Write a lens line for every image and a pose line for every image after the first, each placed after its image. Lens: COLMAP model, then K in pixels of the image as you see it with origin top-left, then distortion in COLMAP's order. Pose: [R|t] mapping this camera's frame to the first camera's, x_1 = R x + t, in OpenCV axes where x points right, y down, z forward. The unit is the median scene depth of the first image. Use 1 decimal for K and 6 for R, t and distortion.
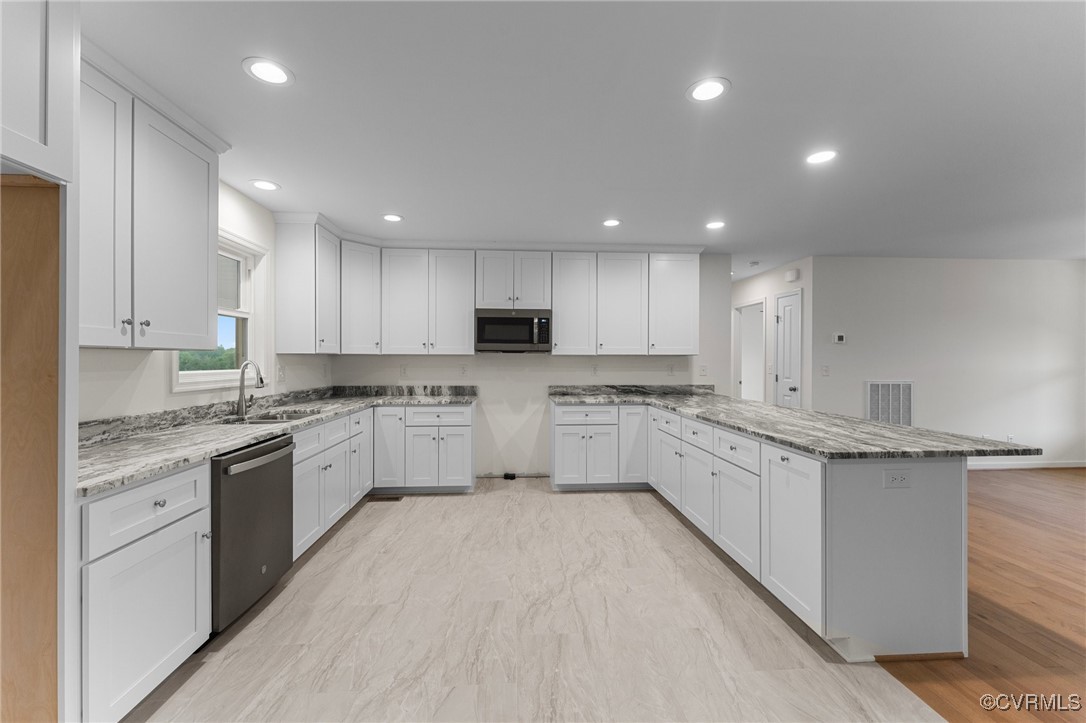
lens RADIAL K [[438.9, 0, 541.2], [0, 438.9, 361.6], [0, 0, 1]] dist [0.001774, 0.000089]
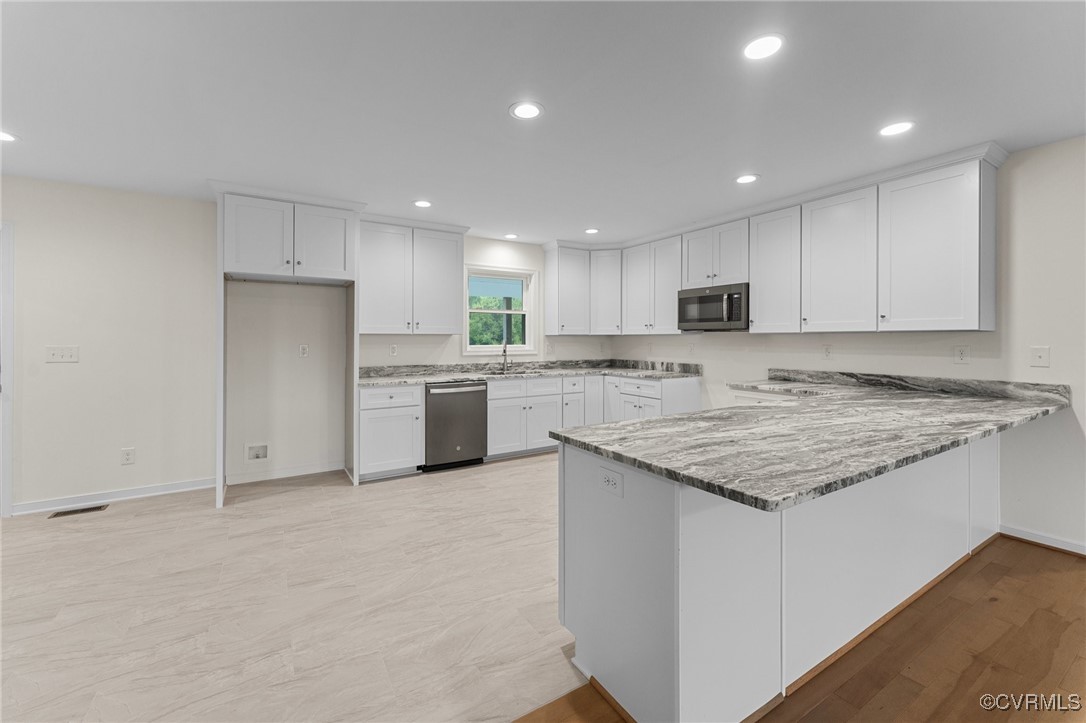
lens RADIAL K [[442.9, 0, 544.8], [0, 442.9, 339.4], [0, 0, 1]] dist [0.001658, 0.000222]
pose [[0.469951, -0.001516, -0.882691, 0.688252], [-0.002480, 0.999992, -0.003038, 0.000993], [0.882689, 0.003616, 0.469943, 0.230442]]
